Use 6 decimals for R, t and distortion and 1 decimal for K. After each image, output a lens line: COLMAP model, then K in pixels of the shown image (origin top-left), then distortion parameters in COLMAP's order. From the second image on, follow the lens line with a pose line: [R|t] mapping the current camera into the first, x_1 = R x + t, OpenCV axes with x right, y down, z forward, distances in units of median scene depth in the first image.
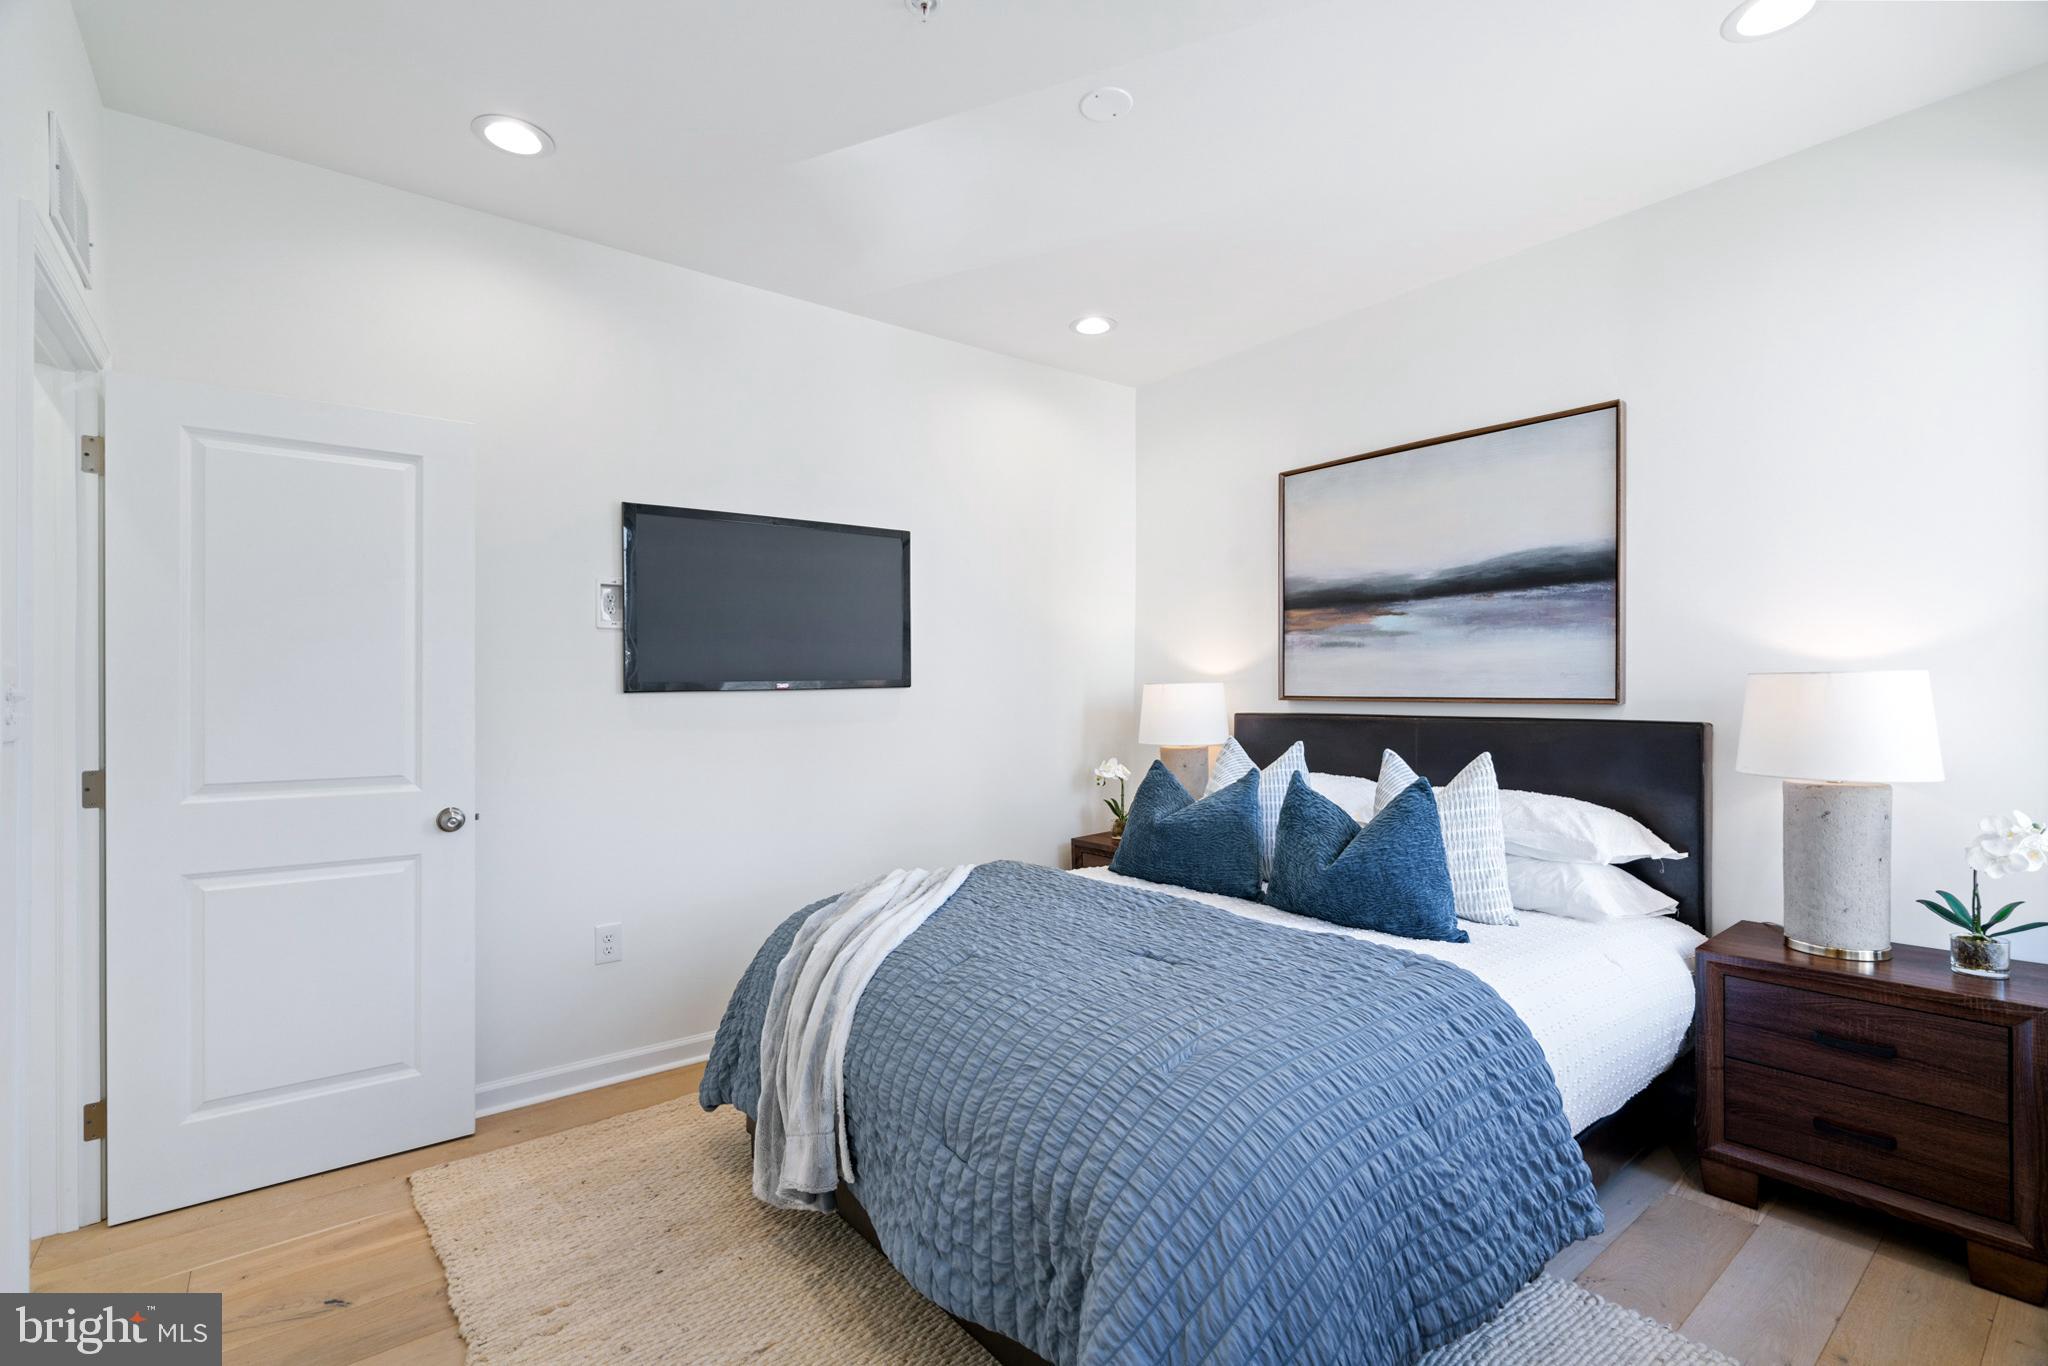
lens RADIAL K [[929.1, 0, 1008.1], [0, 929.1, 687.3], [0, 0, 1]] dist [-0.002804, -0.000331]
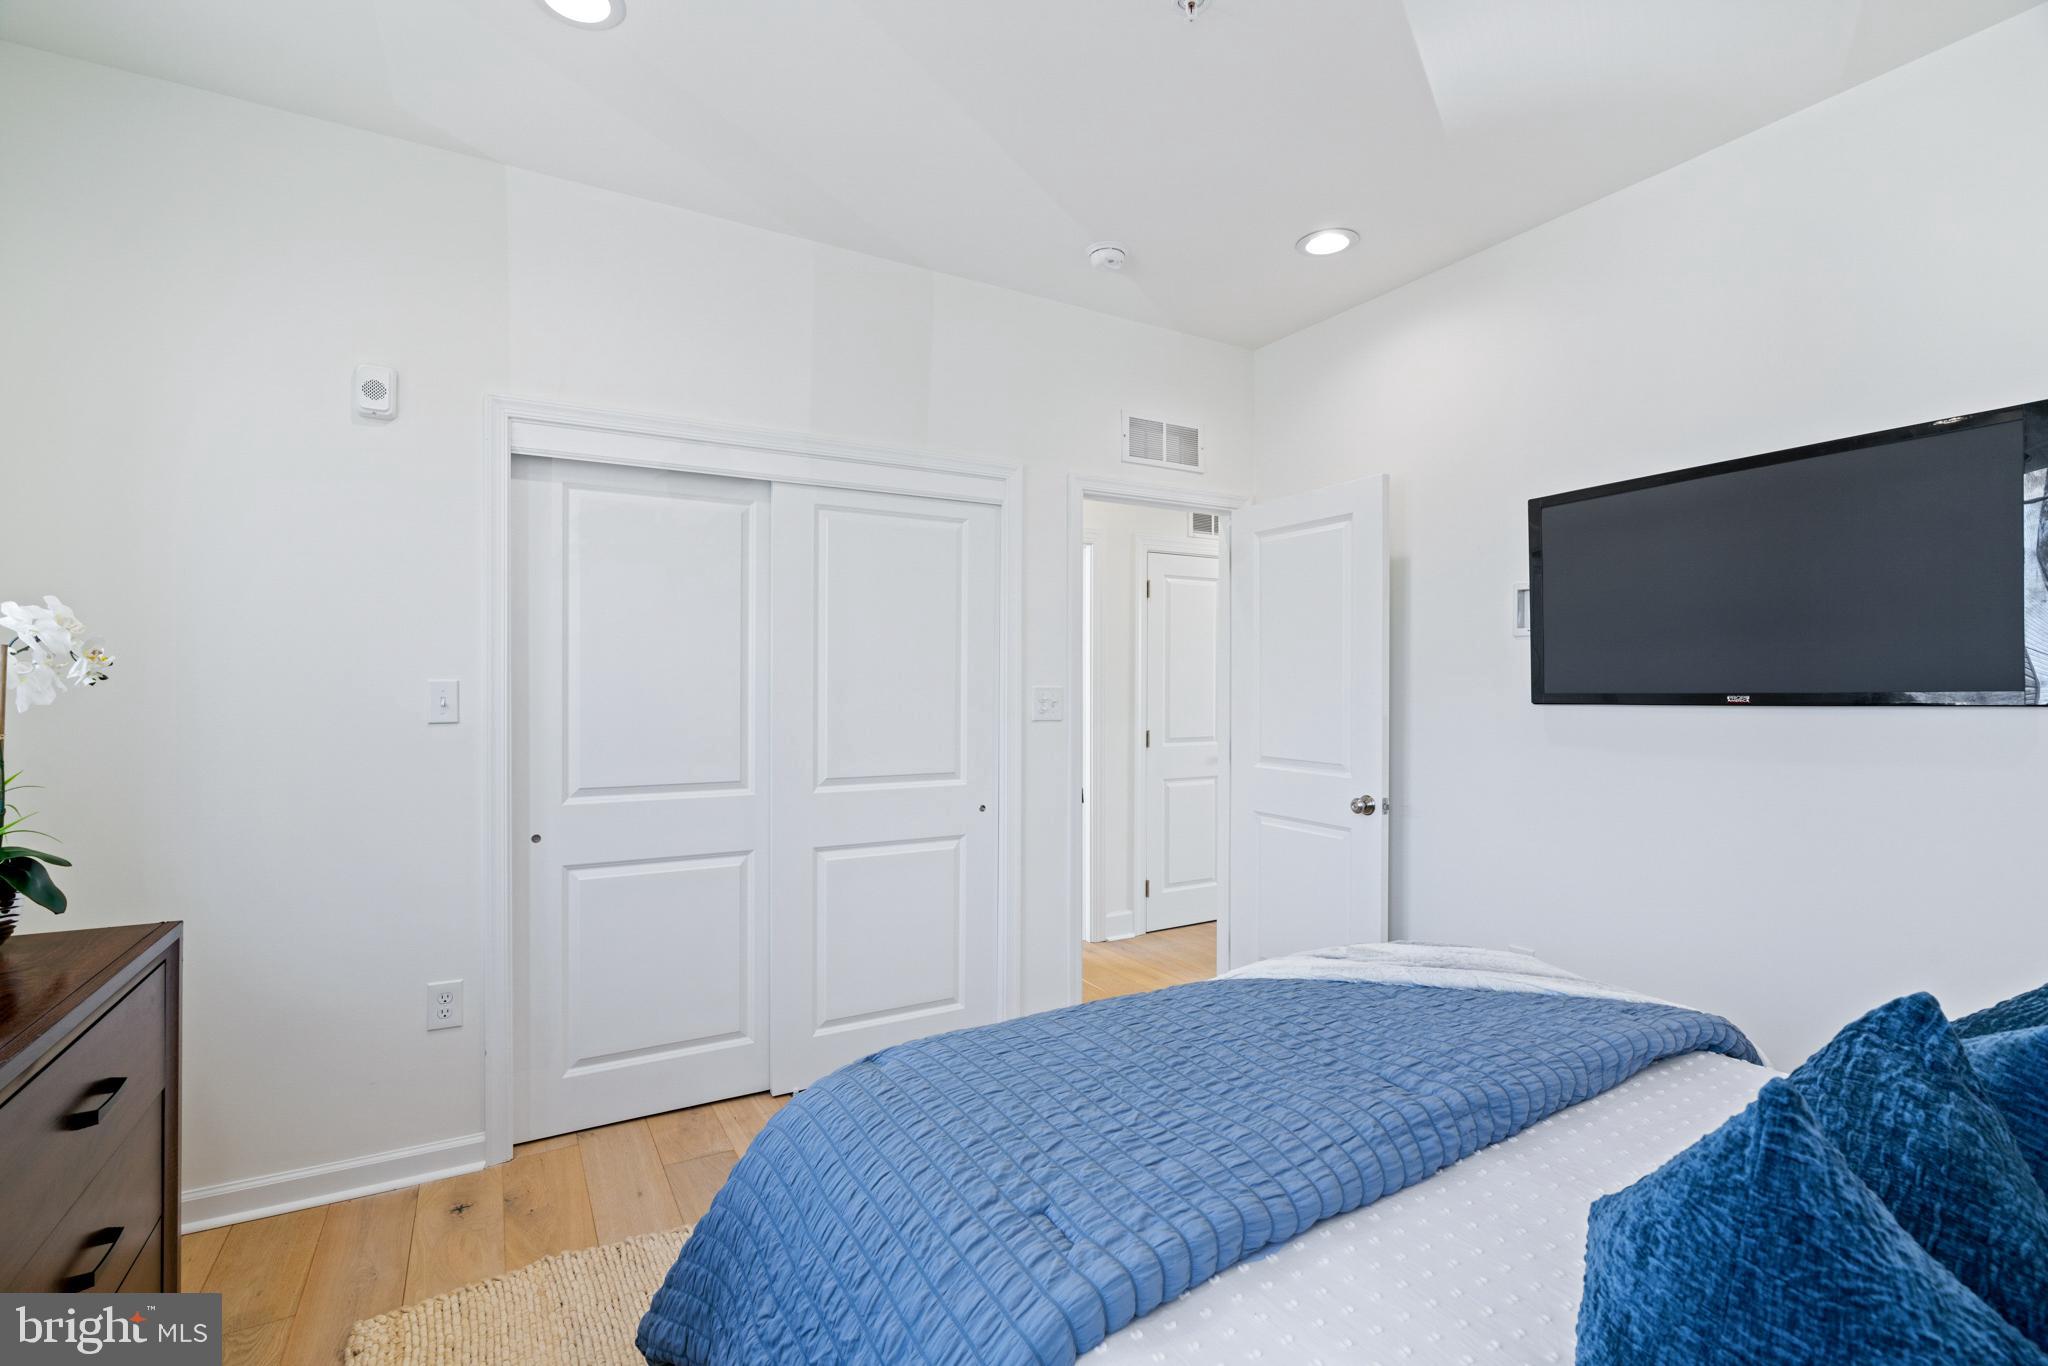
lens RADIAL K [[929.1, 0, 1008.1], [0, 929.1, 687.3], [0, 0, 1]] dist [-0.002804, -0.000331]
pose [[-0.161317, 0.000428, -0.986903, 0.682024], [-0.003651, 0.999993, 0.001031, -0.011497], [0.986896, 0.003770, -0.161314, 0.735162]]
